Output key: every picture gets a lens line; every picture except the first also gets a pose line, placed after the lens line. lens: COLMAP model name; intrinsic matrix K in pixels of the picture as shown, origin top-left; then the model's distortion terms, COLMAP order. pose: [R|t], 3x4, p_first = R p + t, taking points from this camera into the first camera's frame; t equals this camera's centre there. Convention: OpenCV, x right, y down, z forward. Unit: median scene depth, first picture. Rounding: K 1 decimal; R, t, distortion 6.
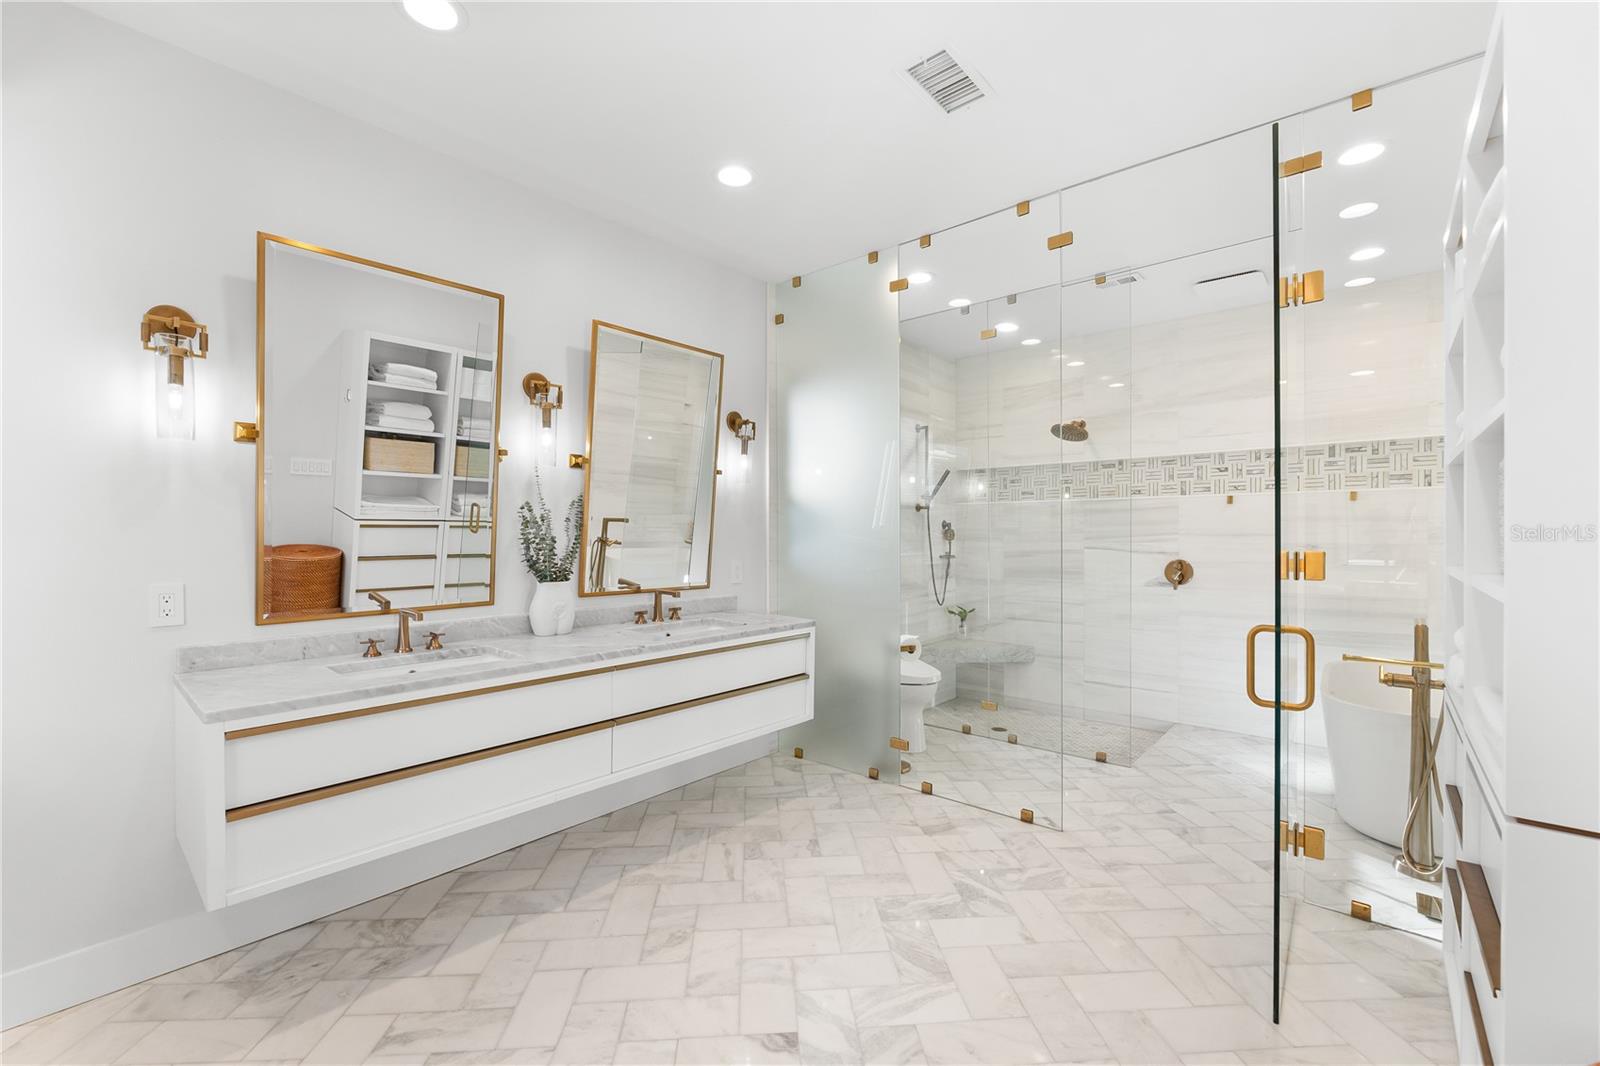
lens RADIAL K [[675.4, 0, 796.6], [0, 675.4, 535.7], [0, 0, 1]] dist [-0.001245, -0.001132]
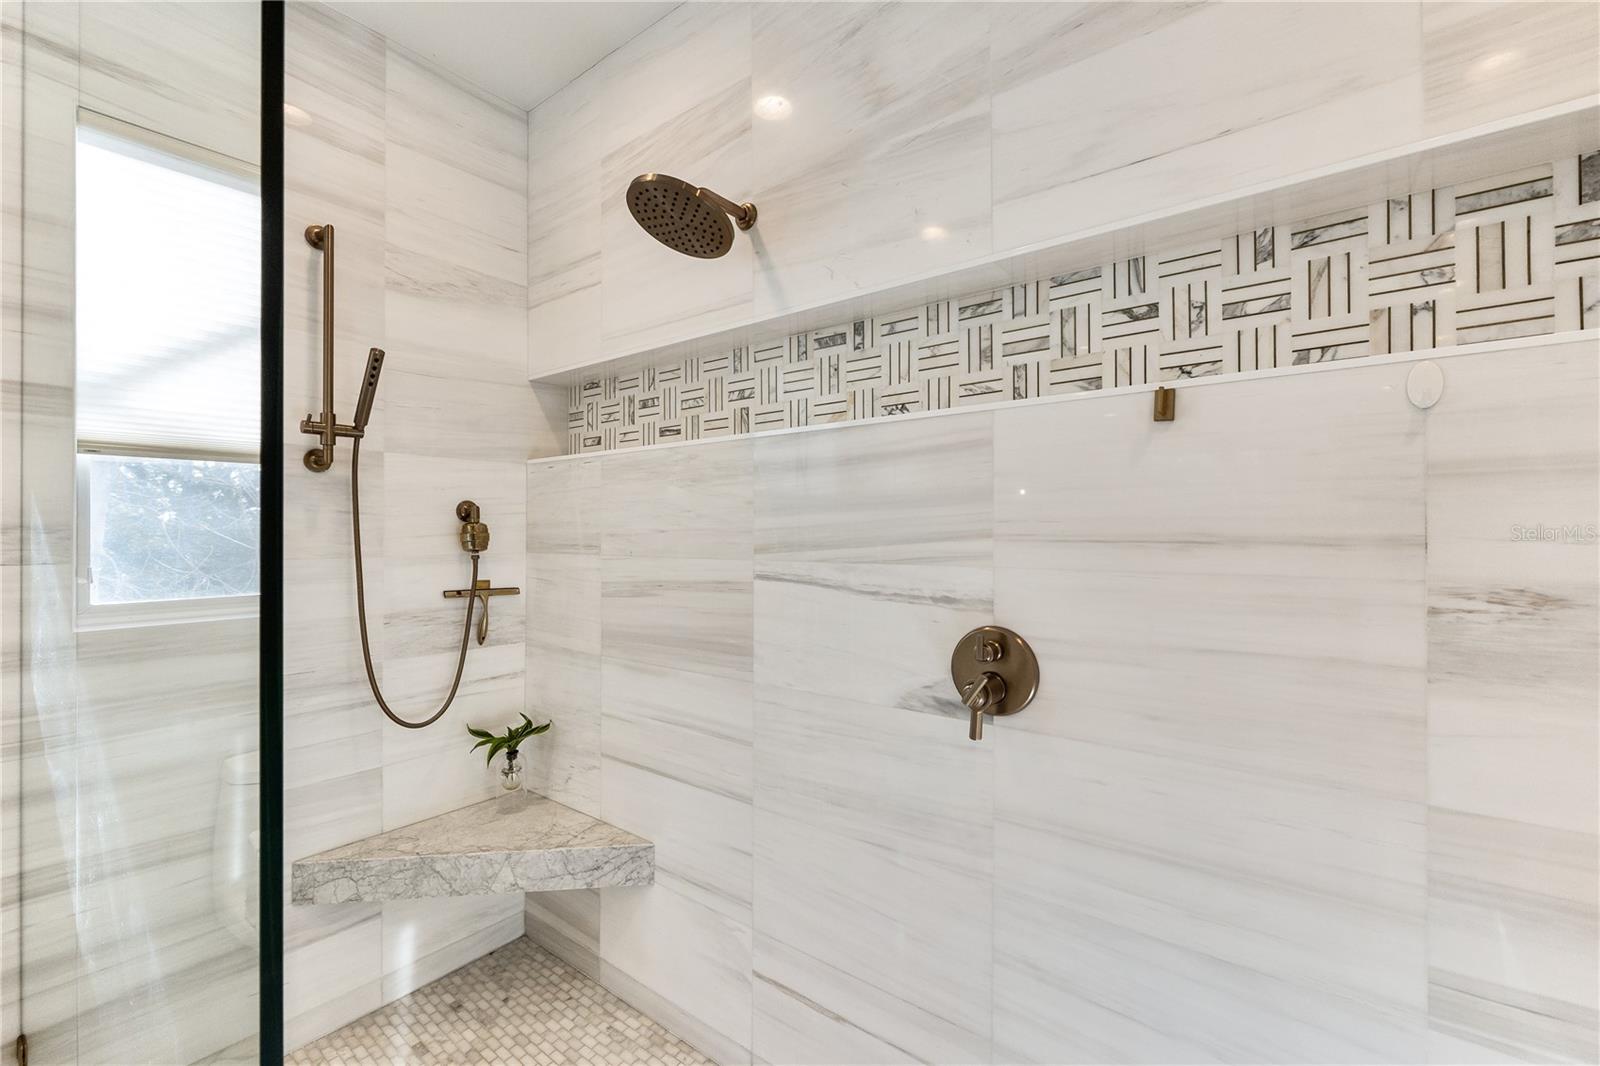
lens RADIAL K [[675.4, 0, 806.2], [0, 675.4, 535.6], [0, 0, 1]] dist [-0.001245, -0.001132]
pose [[0.996977, 0.009610, 0.077095, 0.450714], [-0.008816, 0.999905, -0.010630, 0.000809], [-0.077190, 0.009918, 0.996967, 0.698676]]
